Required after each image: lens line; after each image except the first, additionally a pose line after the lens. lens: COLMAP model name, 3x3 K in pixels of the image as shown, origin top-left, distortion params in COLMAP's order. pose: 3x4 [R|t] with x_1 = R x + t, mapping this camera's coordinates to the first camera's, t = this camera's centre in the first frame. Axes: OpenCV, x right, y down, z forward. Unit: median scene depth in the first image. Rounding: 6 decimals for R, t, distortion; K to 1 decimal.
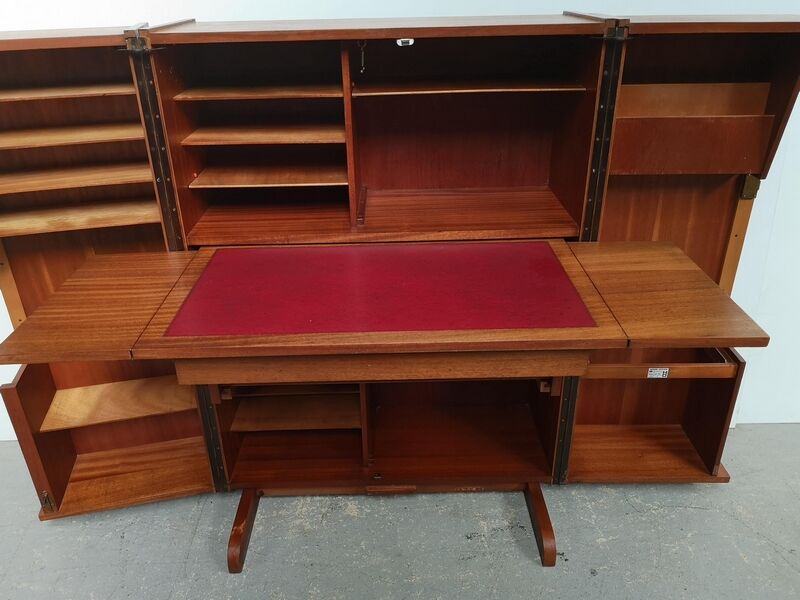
lens RADIAL K [[588.5, 0, 394.6], [0, 588.5, 292.9], [0, 0, 1]] dist [0.002241, -0.022728]
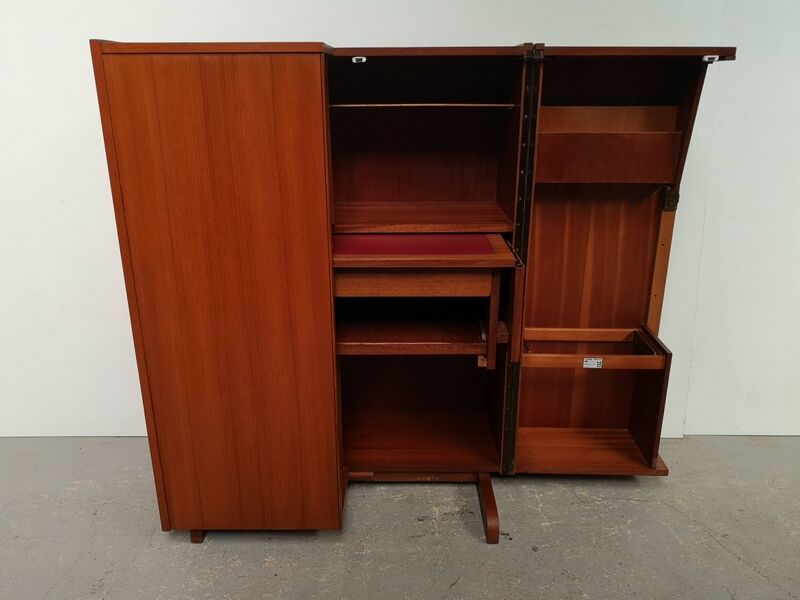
lens RADIAL K [[588.5, 0, 399.6], [0, 588.5, 308.8], [0, 0, 1]] dist [0.002241, -0.022728]
pose [[0.999789, 0.018827, -0.008235, 0.095504], [-0.019698, 0.992188, -0.123187, 0.179691], [0.005851, 0.123324, 0.992349, -0.104770]]
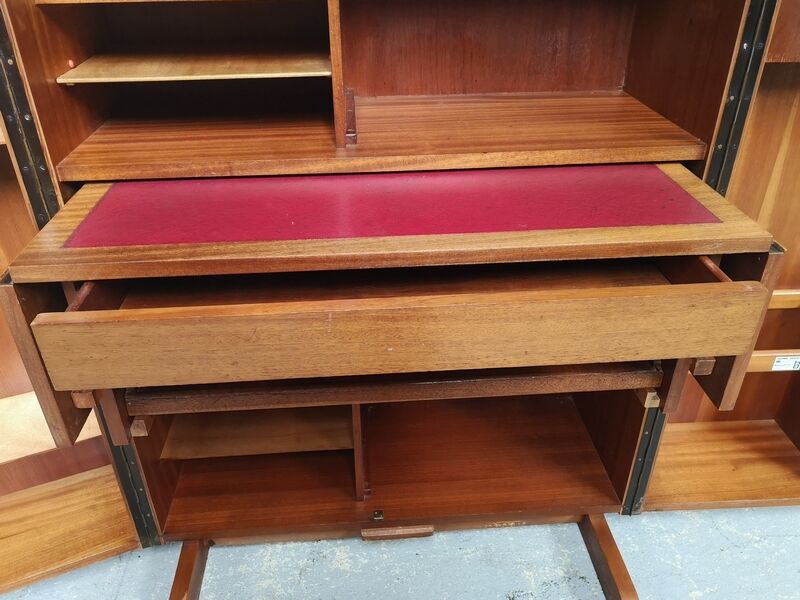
lens RADIAL K [[588.5, 0, 390.0], [0, 588.5, 284.6], [0, 0, 1]] dist [0.002241, -0.022728]
pose [[0.998148, -0.022589, 0.056478, -0.052663], [0.018583, 0.997341, 0.070466, -0.012078], [-0.057920, -0.069286, 0.995914, 0.354341]]
